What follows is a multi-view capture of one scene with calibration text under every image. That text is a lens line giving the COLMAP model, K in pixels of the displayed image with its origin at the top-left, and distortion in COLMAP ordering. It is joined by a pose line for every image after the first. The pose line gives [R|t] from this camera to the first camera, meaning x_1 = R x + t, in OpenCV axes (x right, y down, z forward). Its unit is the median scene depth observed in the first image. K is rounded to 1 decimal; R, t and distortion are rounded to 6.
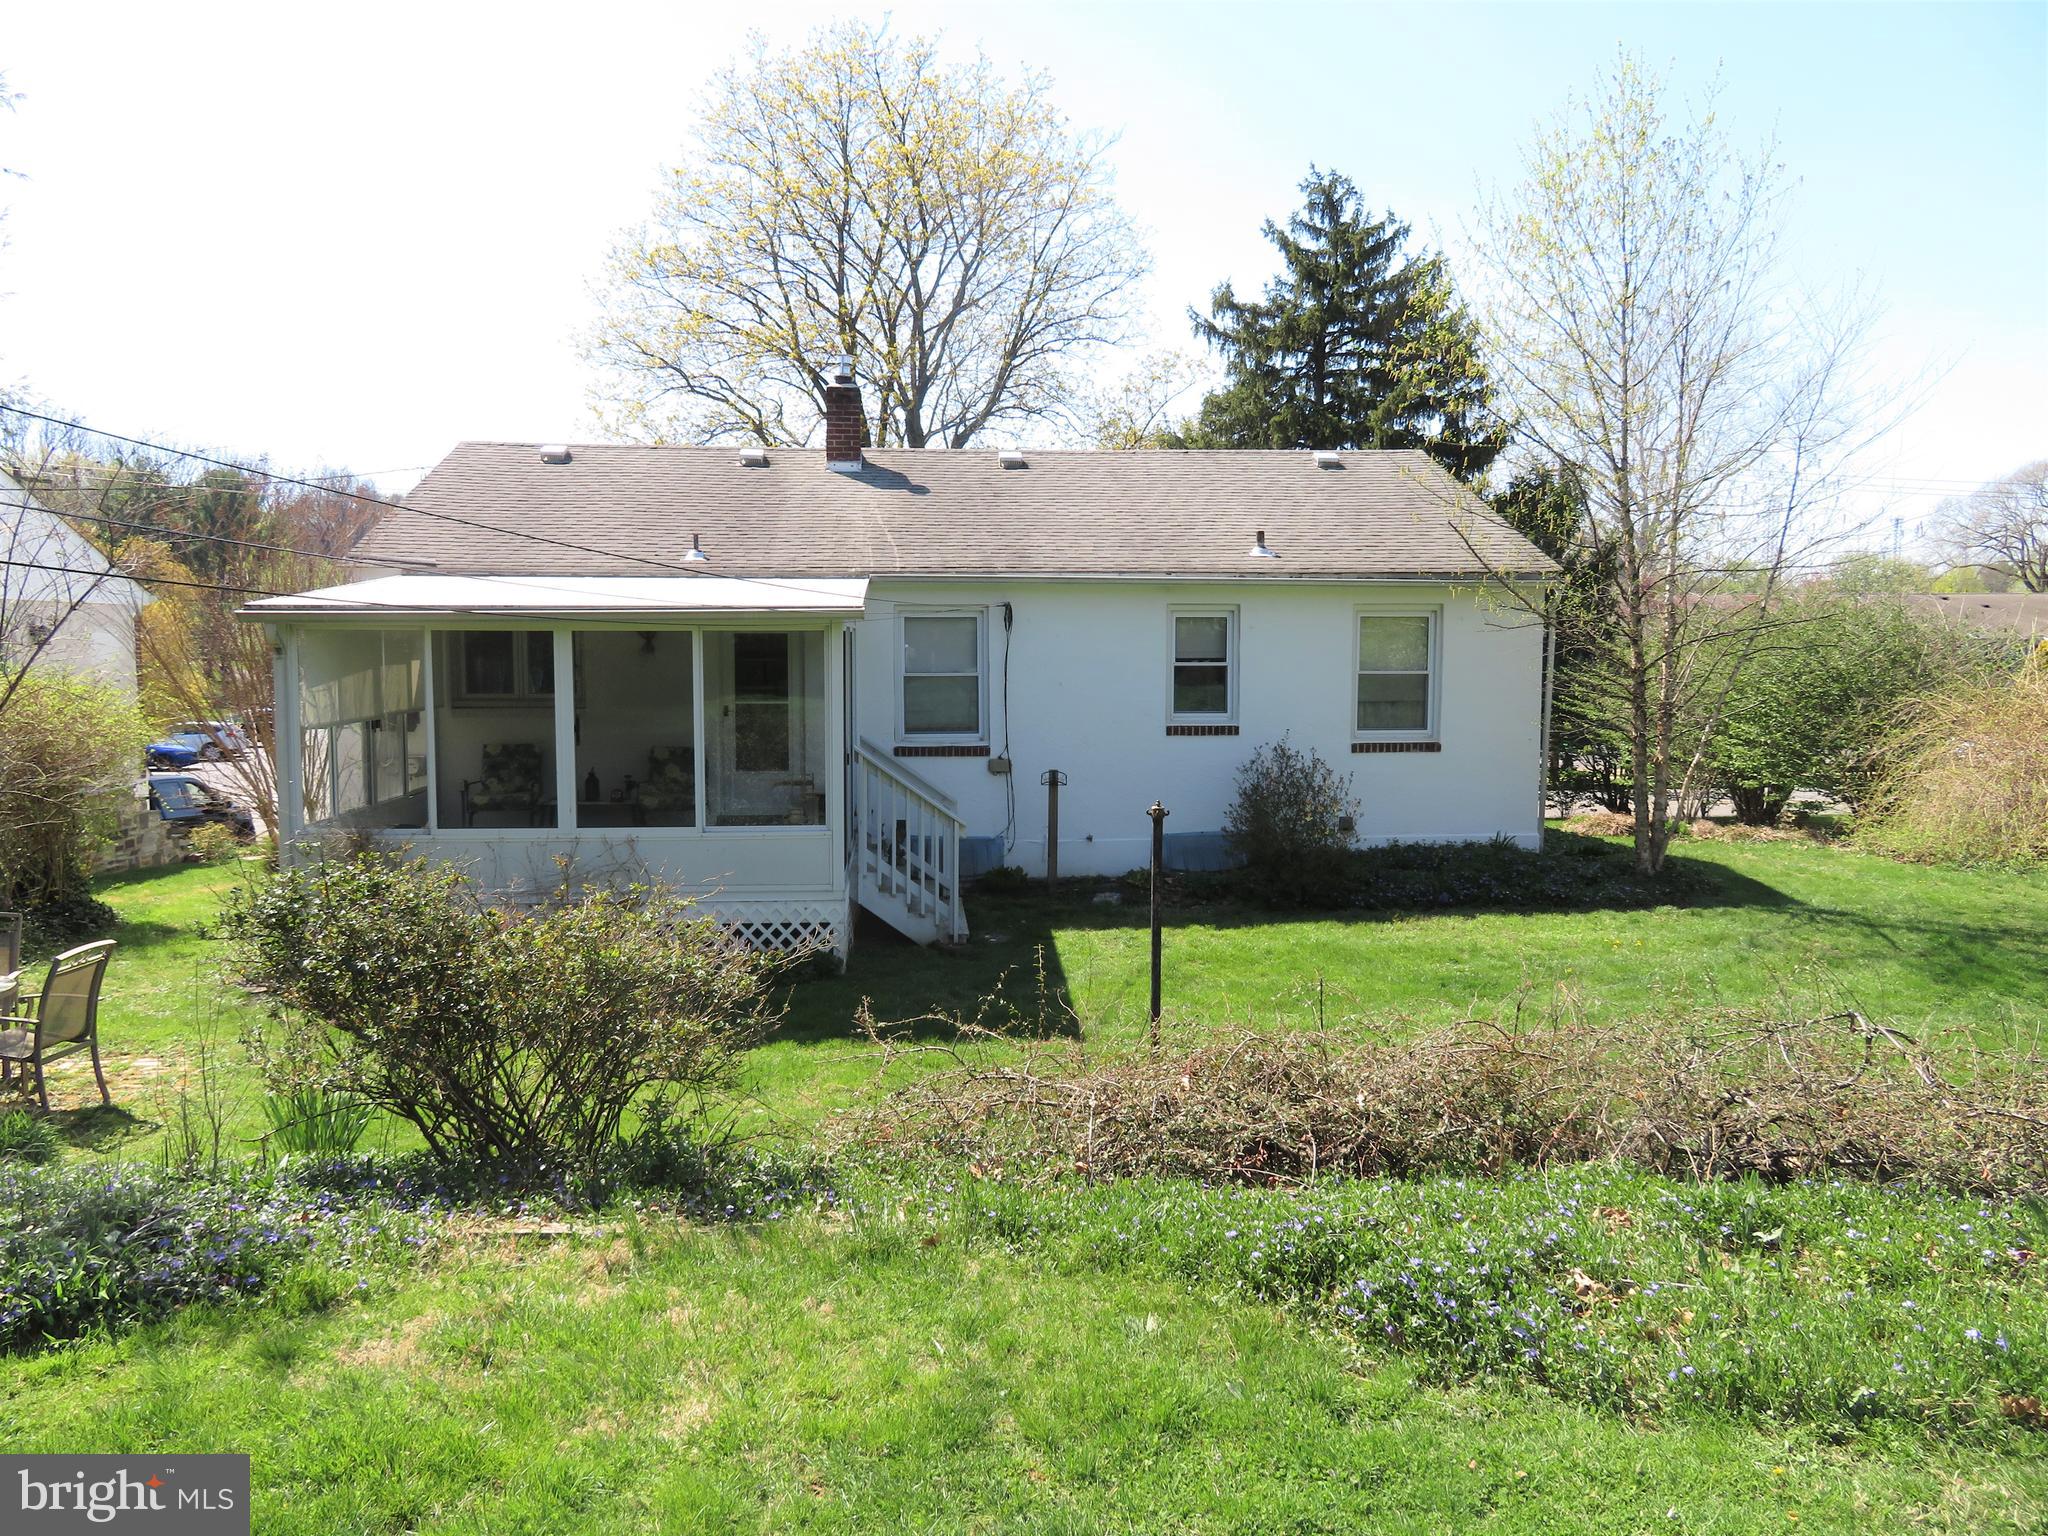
lens RADIAL K [[1501.4, 0, 1024.0], [0, 1501.4, 768.0], [0, 0, 1]] dist [0.037025, -0.001610]
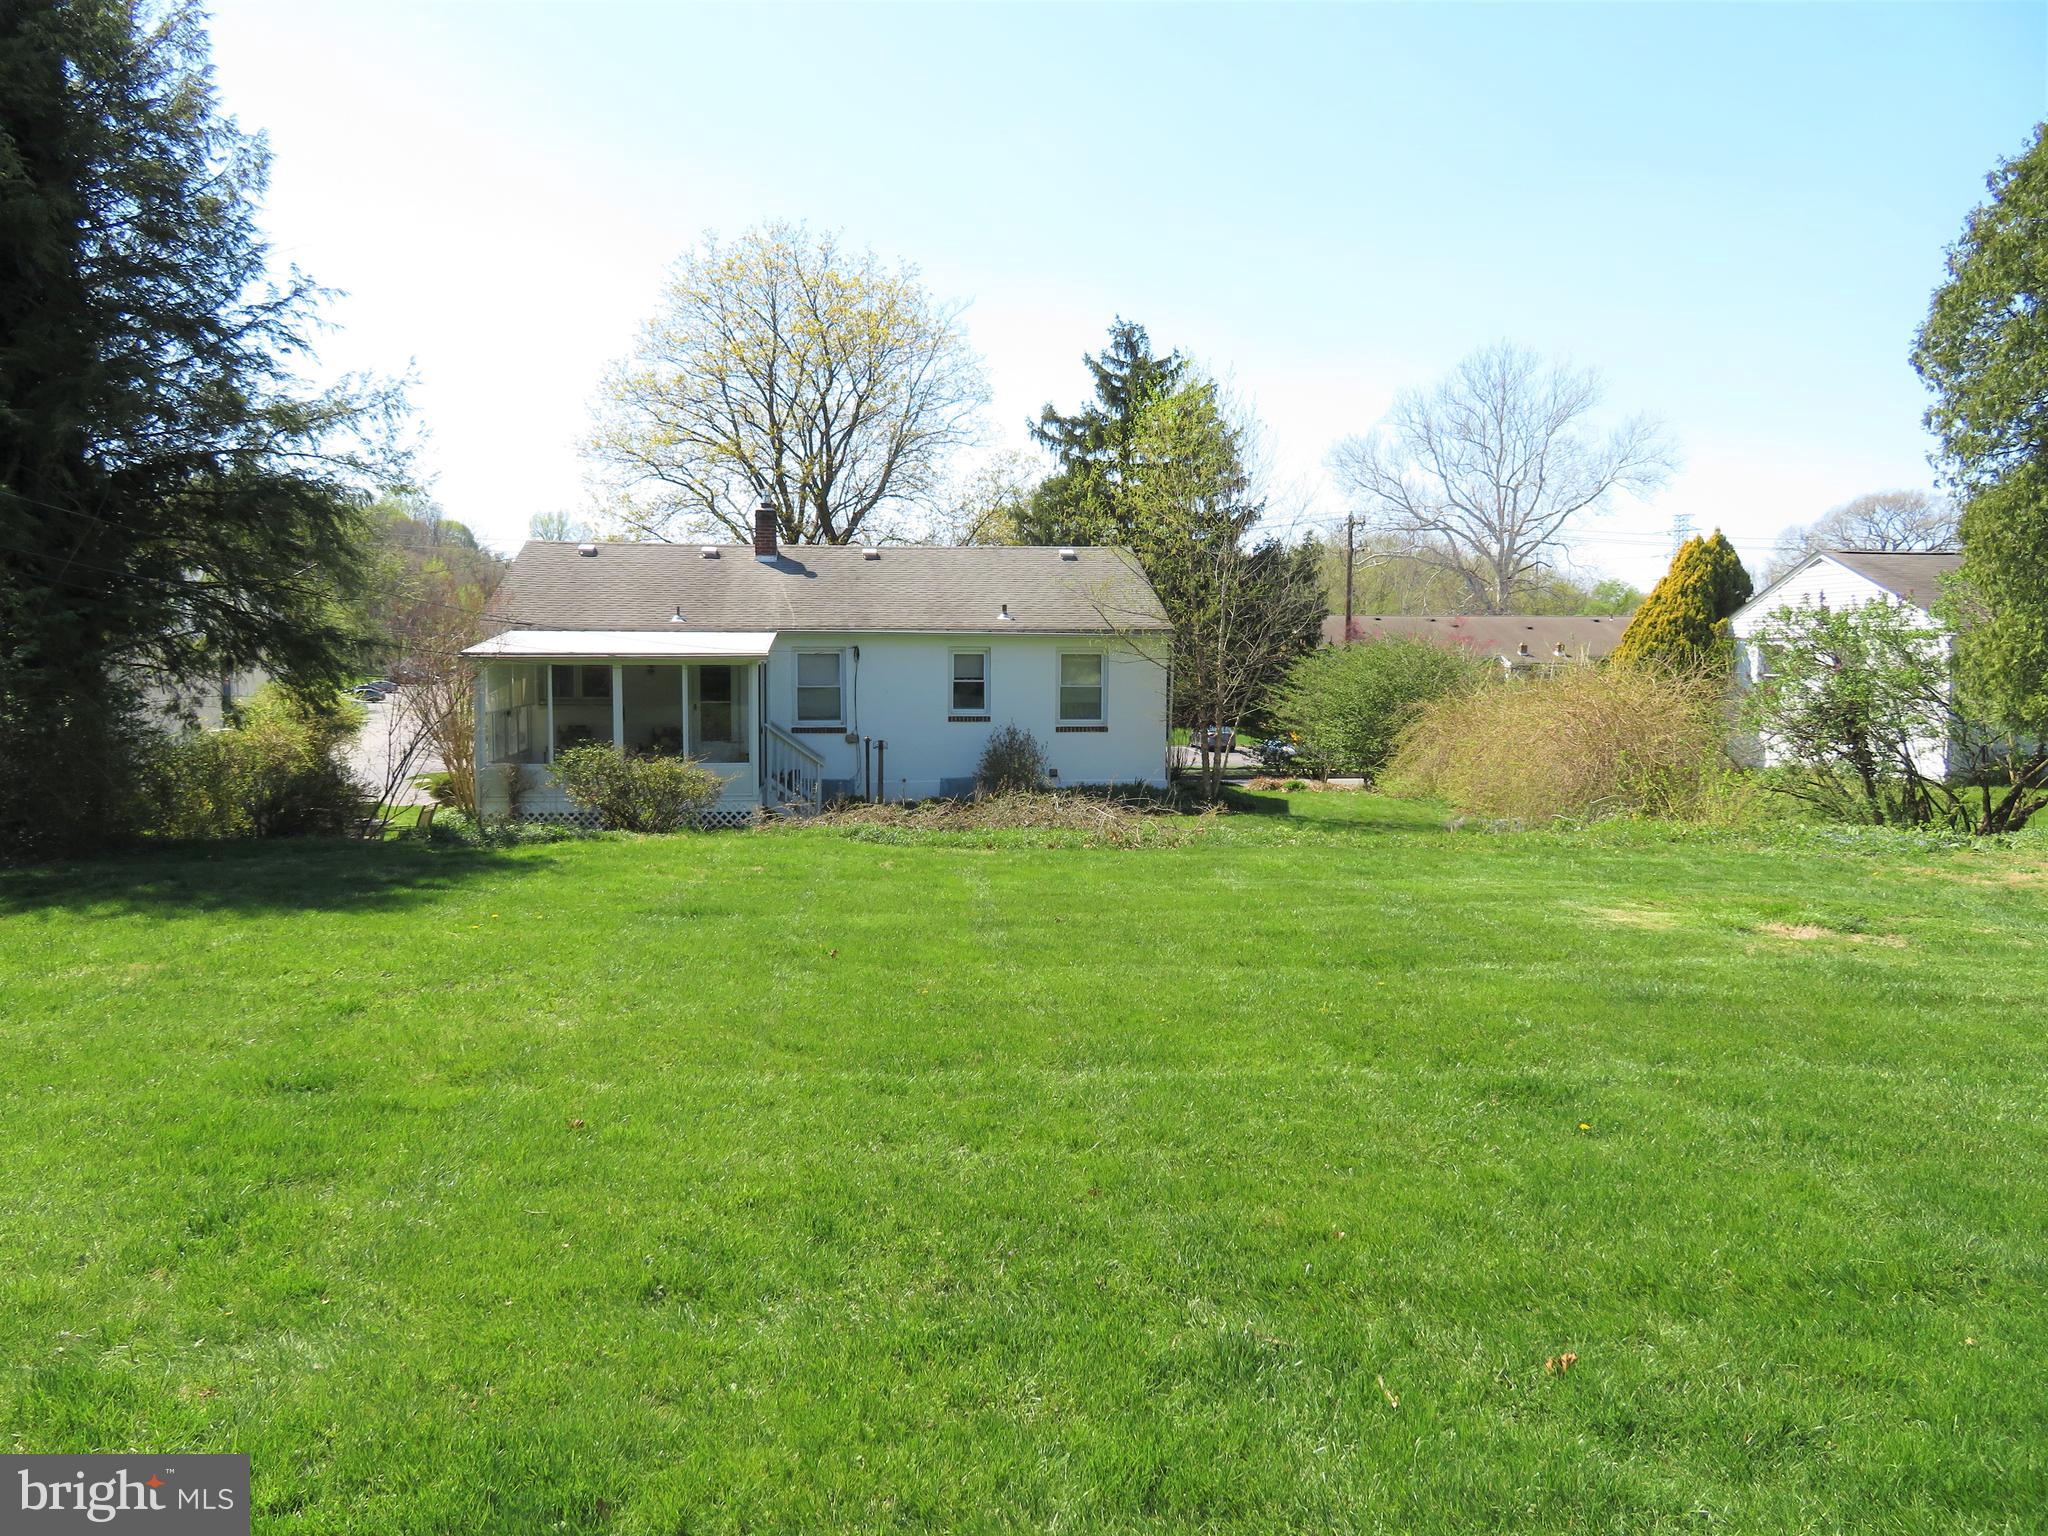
lens RADIAL K [[1454.5, 0, 1024.0], [0, 1454.5, 768.0], [0, 0, 1]] dist [0.000049, -0.000419]
pose [[0.999143, 0.000567, 0.041385, 0.093018], [-0.000435, 0.999995, -0.003209, 0.031055], [-0.041387, 0.003188, 0.999138, -0.575892]]
